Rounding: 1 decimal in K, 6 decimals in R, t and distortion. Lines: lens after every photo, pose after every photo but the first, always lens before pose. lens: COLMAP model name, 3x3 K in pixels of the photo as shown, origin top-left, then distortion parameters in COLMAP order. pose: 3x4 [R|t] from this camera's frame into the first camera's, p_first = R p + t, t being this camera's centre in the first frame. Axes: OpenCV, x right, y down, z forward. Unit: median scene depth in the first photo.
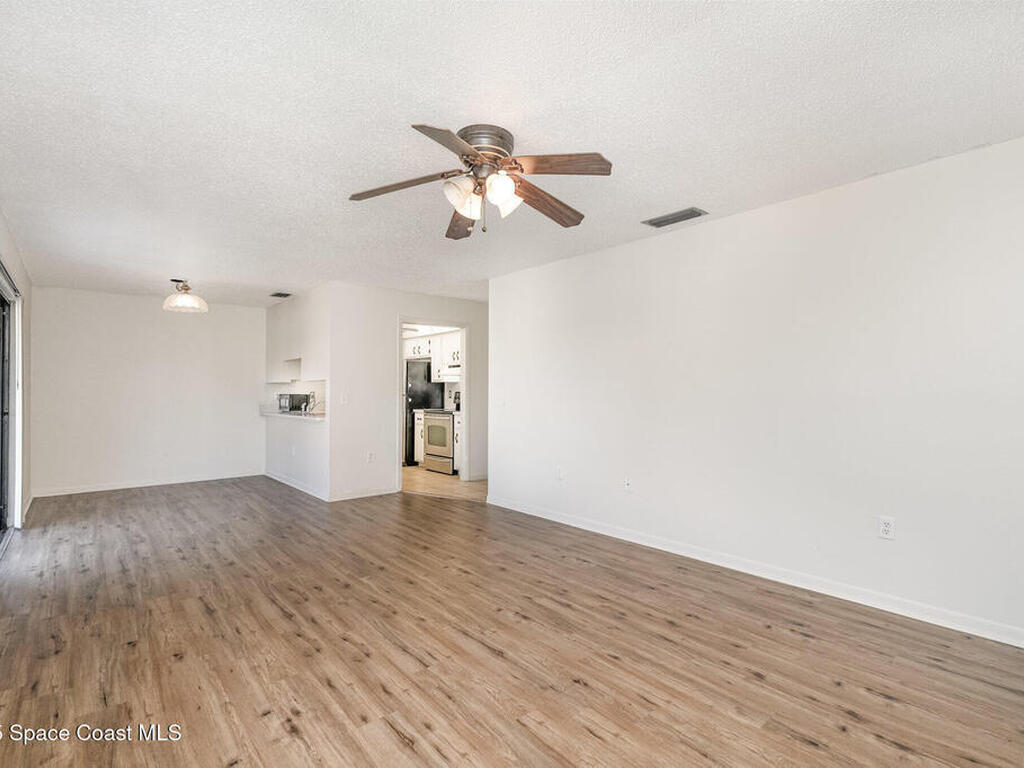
lens RADIAL K [[504.7, 0, 515.2], [0, 504.7, 382.2], [0, 0, 1]] dist [-0.008876, 0.000984]
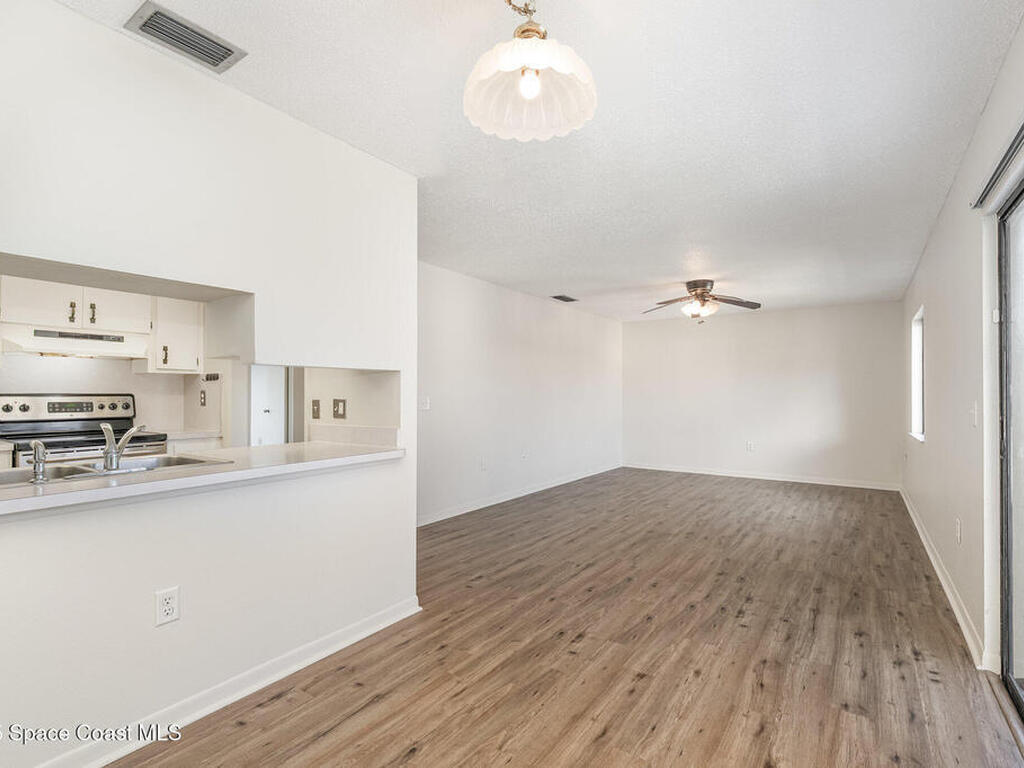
lens RADIAL K [[504.7, 0, 519.8], [0, 504.7, 389.0], [0, 0, 1]] dist [-0.008876, 0.000984]
pose [[-0.255535, 0.009173, 0.966756, -1.654877], [-0.021193, 0.999662, -0.015087, 0.035124], [-0.966567, -0.024344, -0.255254, 1.920693]]
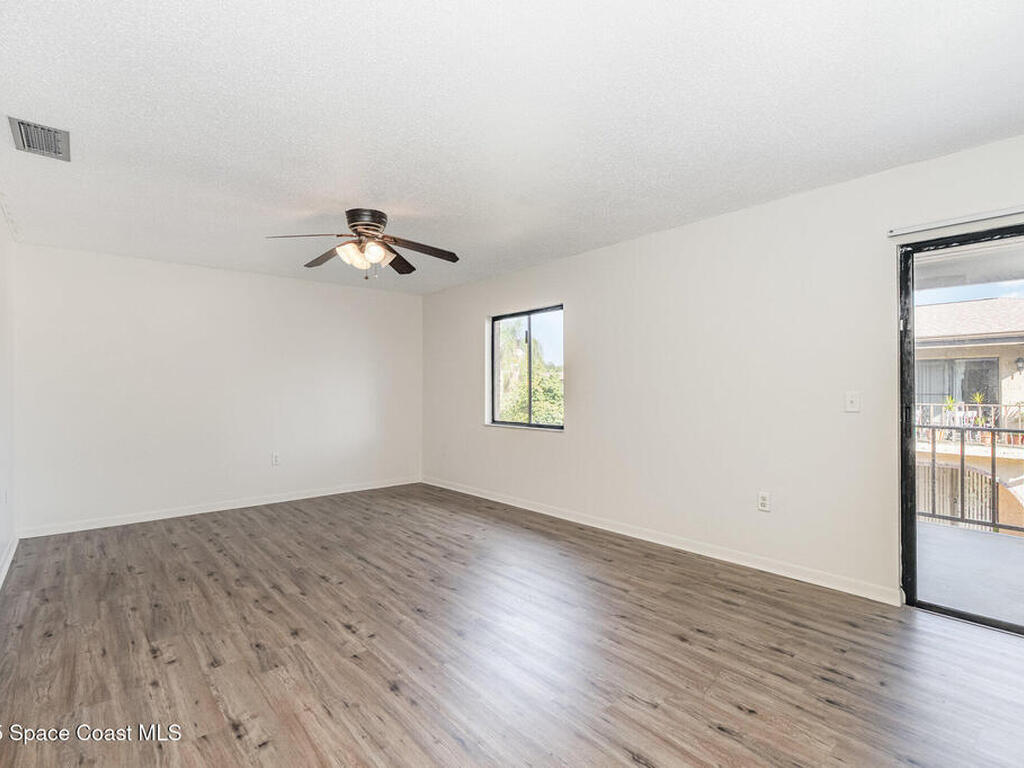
lens RADIAL K [[504.7, 0, 514.3], [0, 504.7, 385.9], [0, 0, 1]] dist [-0.008876, 0.000984]
pose [[-0.999993, 0.003849, 0.000272, -0.396142], [0.003842, 0.999784, -0.020435, 0.032958], [-0.000350, -0.020433, -0.999791, 2.000964]]
